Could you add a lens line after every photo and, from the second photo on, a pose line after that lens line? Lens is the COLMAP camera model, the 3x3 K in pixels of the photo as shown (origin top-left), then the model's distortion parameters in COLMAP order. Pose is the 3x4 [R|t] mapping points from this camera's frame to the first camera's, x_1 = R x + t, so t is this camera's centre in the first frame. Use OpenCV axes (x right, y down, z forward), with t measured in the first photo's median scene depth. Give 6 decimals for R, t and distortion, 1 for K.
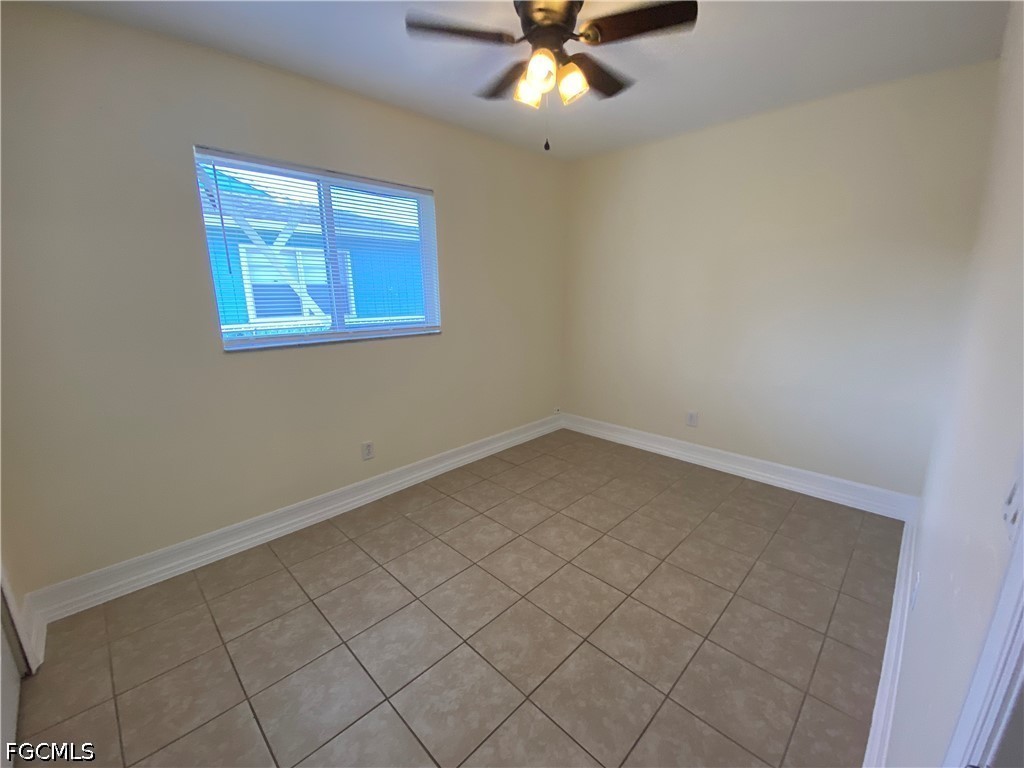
lens RADIAL K [[415.7, 0, 513.0], [0, 415.7, 383.0], [0, 0, 1]] dist [0.018405, -0.020568]
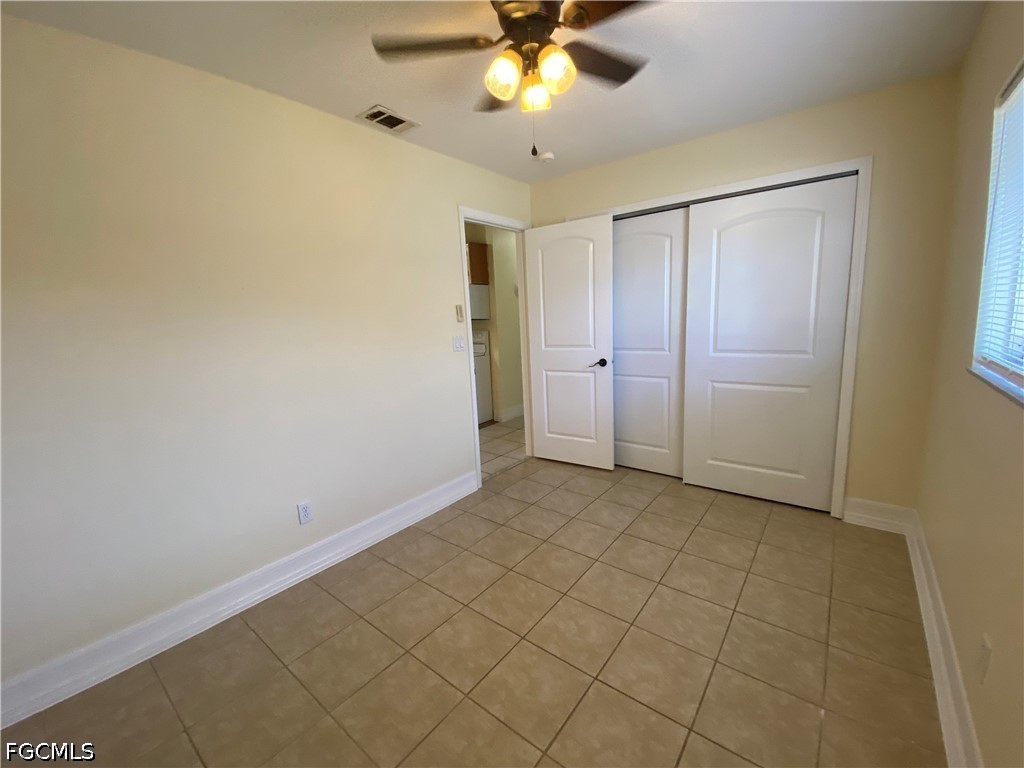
lens RADIAL K [[415.7, 0, 513.0], [0, 415.7, 383.0], [0, 0, 1]] dist [0.018405, -0.020568]
pose [[-0.992439, 0.073607, -0.098214, 0.220543], [0.032023, 0.927781, 0.371747, -0.392081], [0.118485, 0.365792, -0.923124, 1.768977]]
